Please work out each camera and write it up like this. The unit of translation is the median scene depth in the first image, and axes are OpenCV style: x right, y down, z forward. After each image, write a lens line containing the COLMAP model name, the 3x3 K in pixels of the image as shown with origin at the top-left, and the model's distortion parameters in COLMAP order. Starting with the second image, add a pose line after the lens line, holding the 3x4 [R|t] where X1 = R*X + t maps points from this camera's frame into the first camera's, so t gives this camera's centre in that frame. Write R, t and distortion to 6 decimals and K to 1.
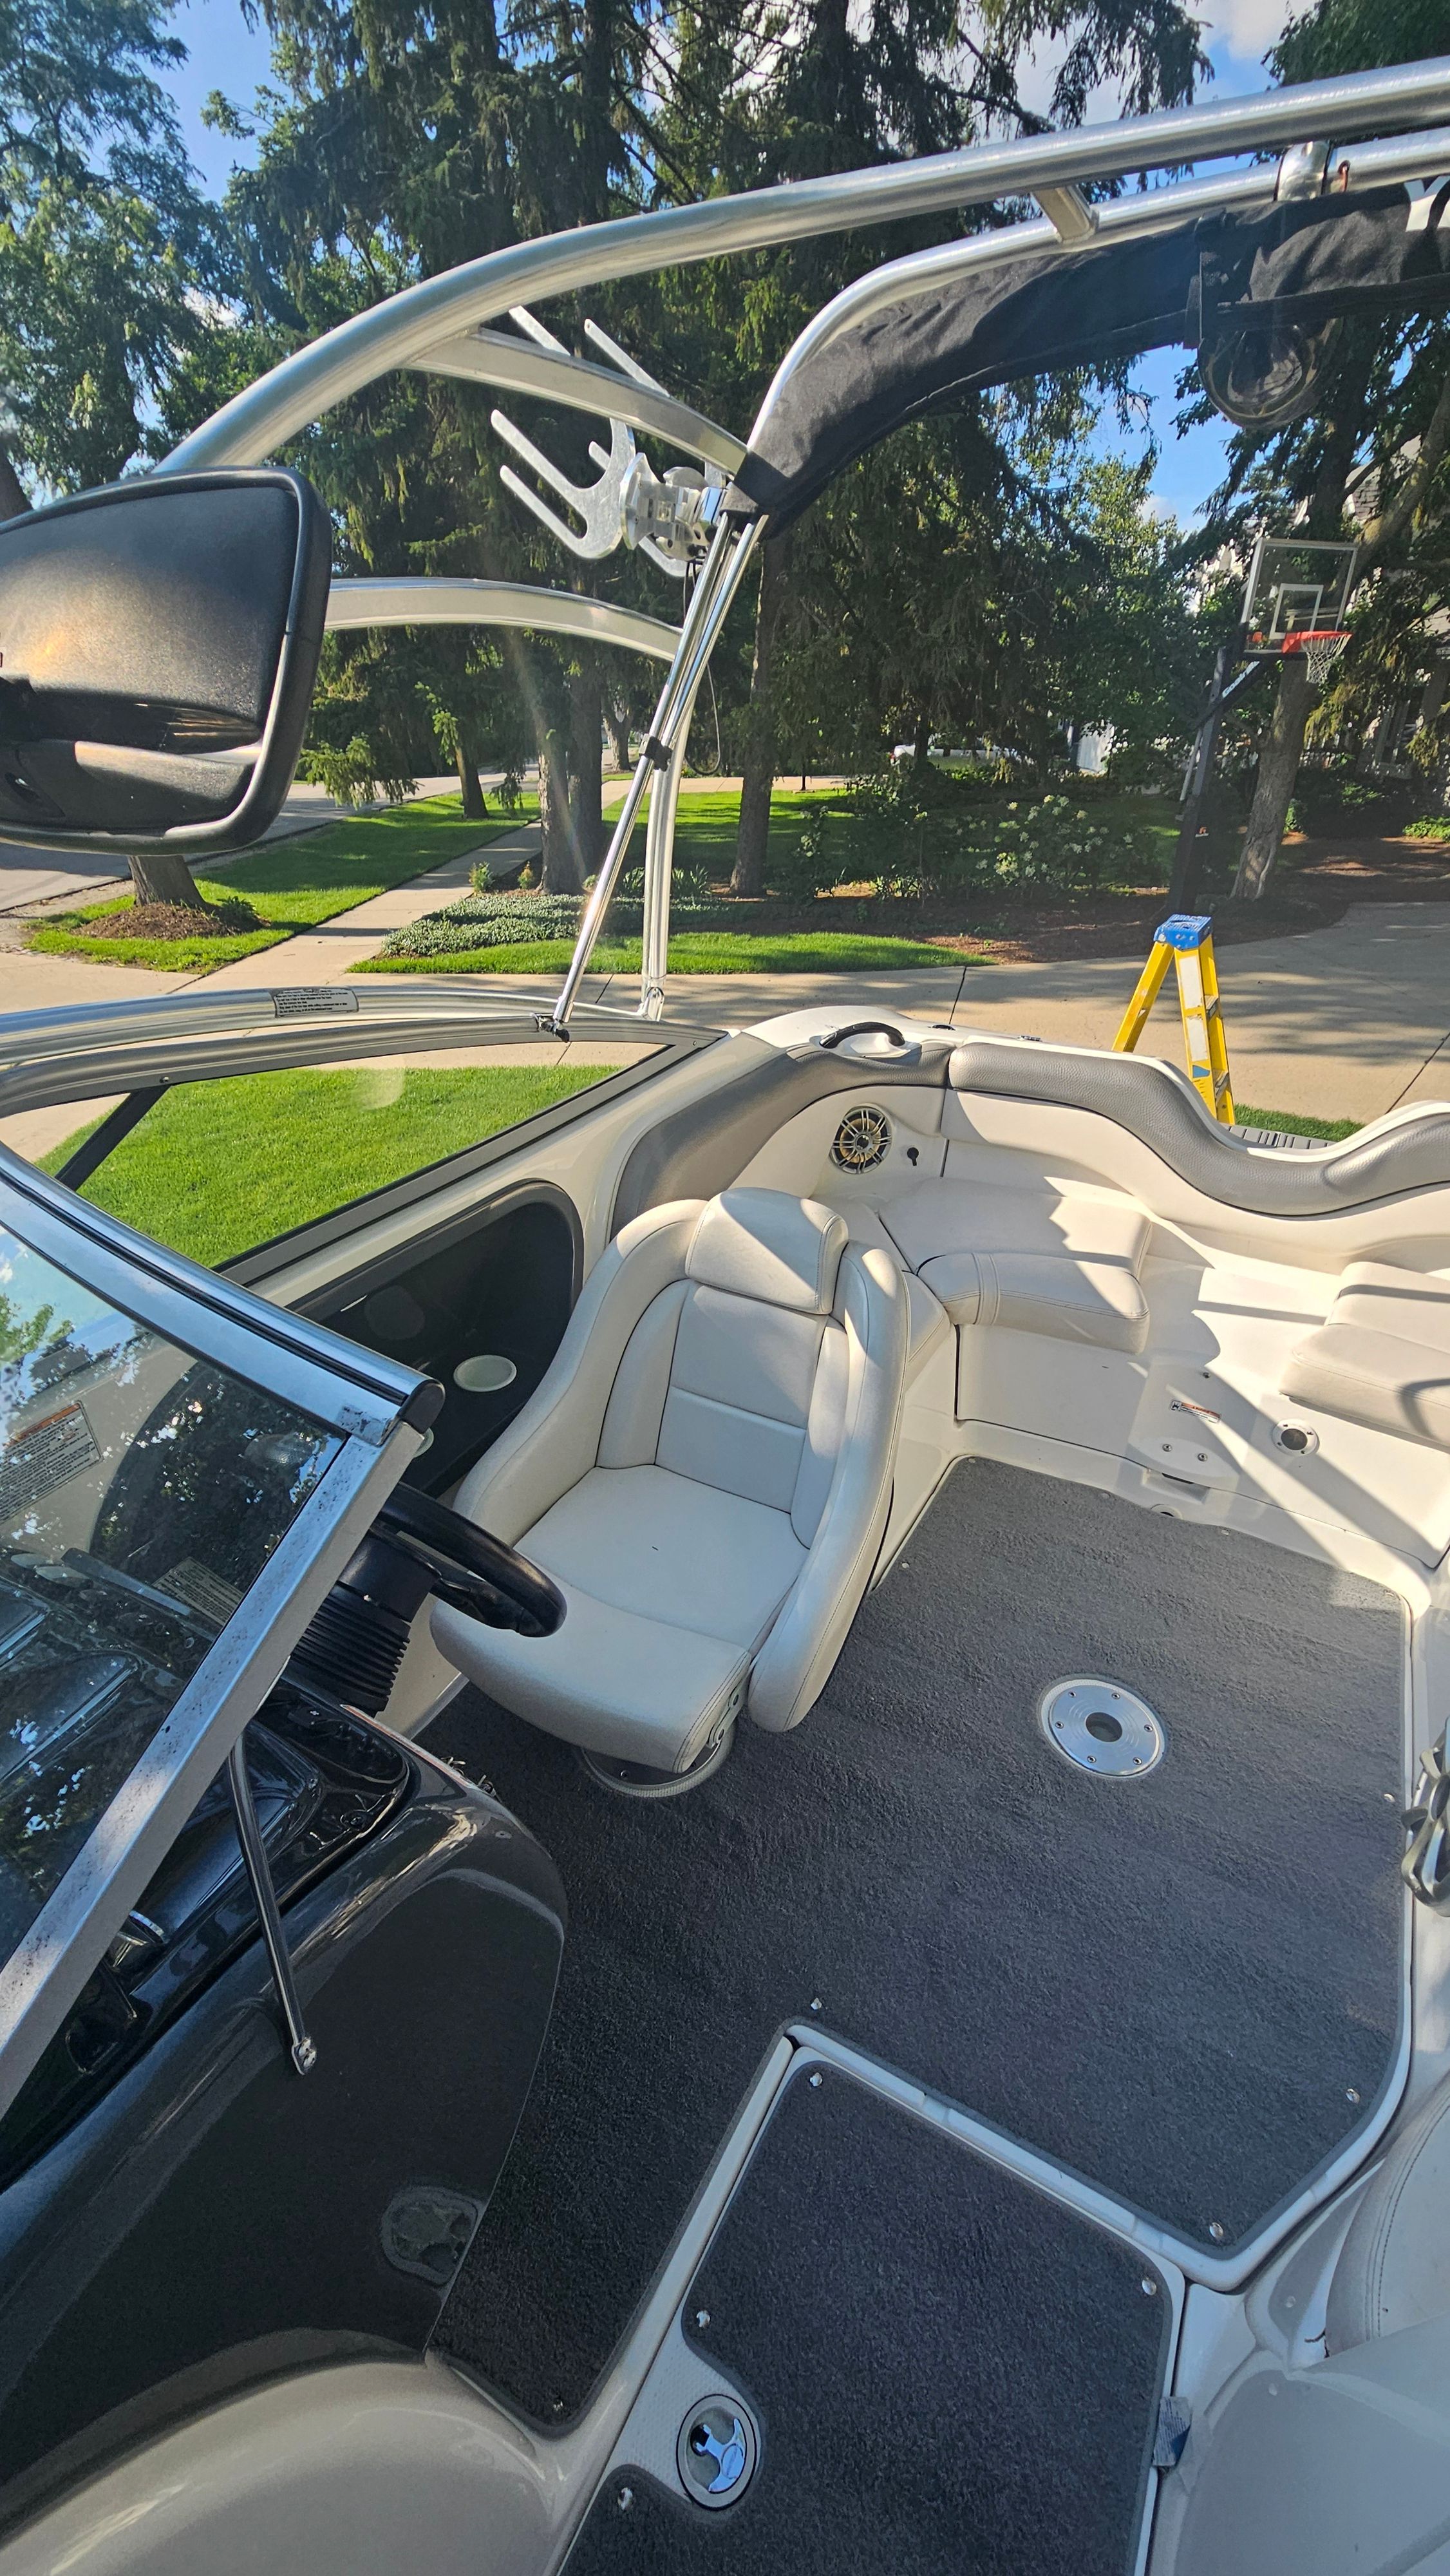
lens RADIAL K [[1061.3, 0, 739.9], [0, 1061.3, 1302.0], [0, 0, 1]] dist [0.000429, -0.000203]
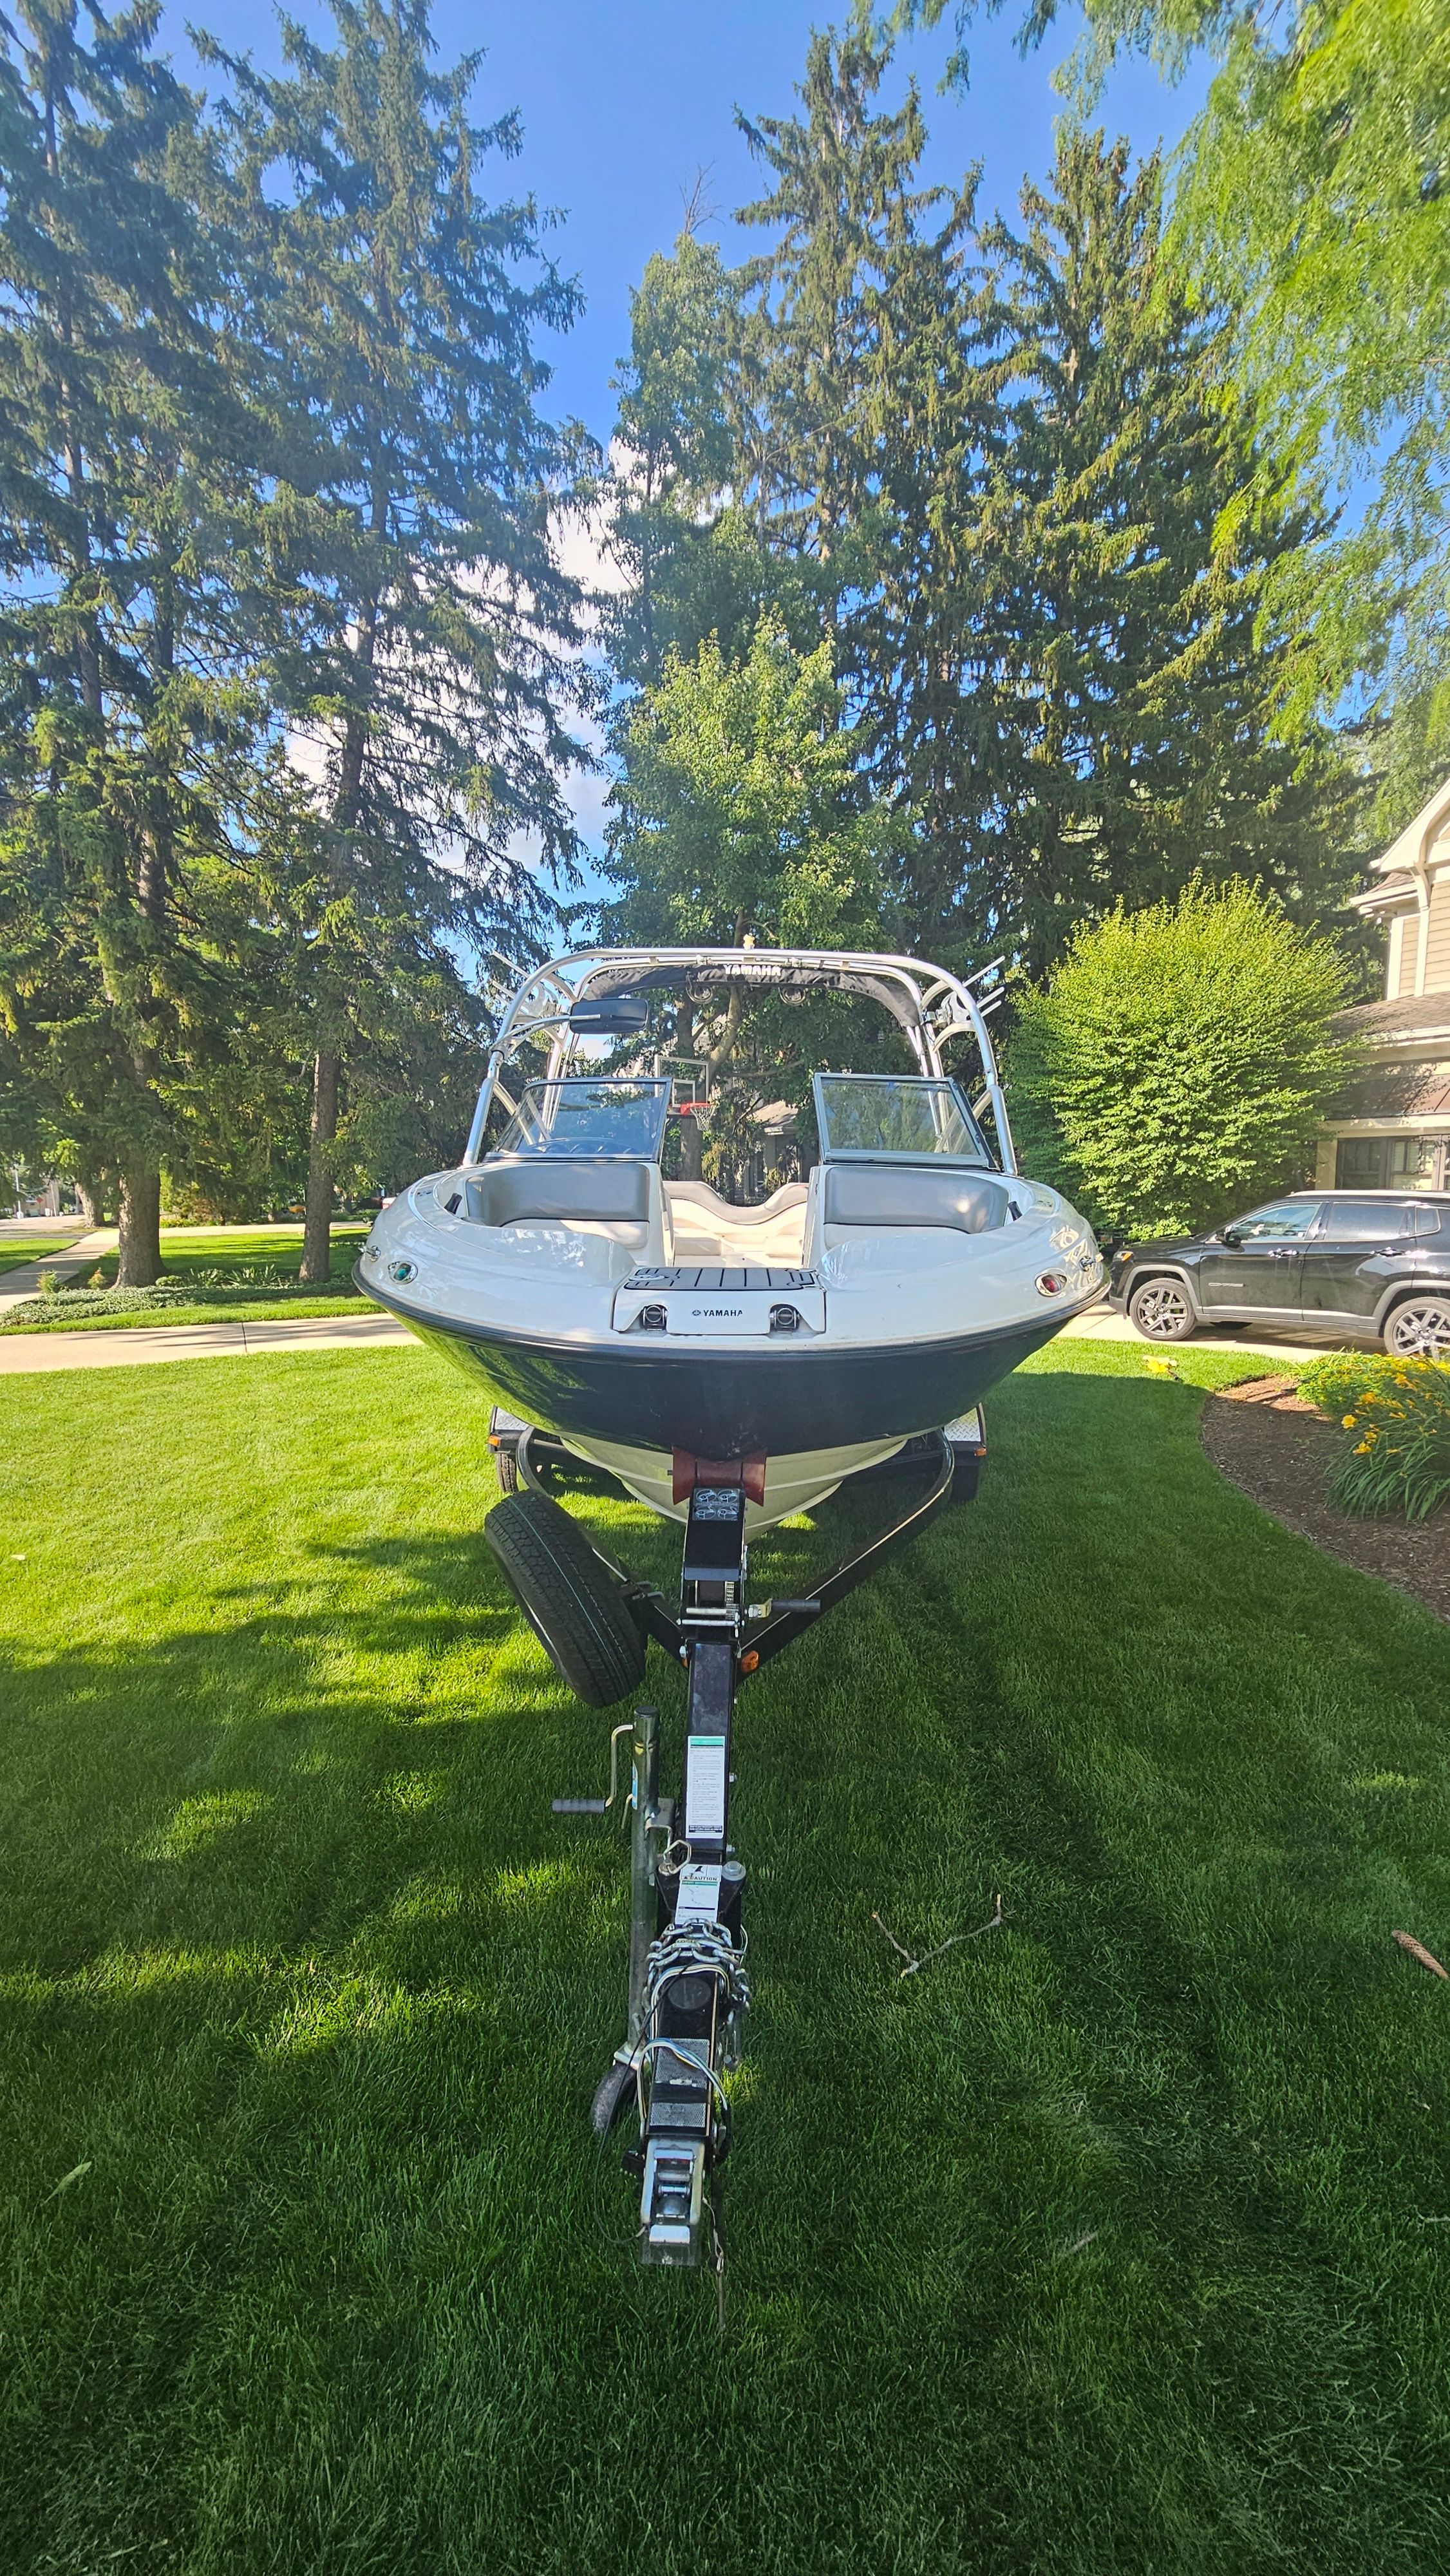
lens RADIAL K [[1123.3, 0, 746.7], [0, 1123.3, 1322.2], [0, 0, 1]] dist [0.002569, -0.000141]
pose [[0.881628, -0.053909, 0.468856, -0.863616], [0.232742, 0.913912, -0.332560, 1.047951], [-0.410565, 0.402317, 0.818277, -1.247681]]
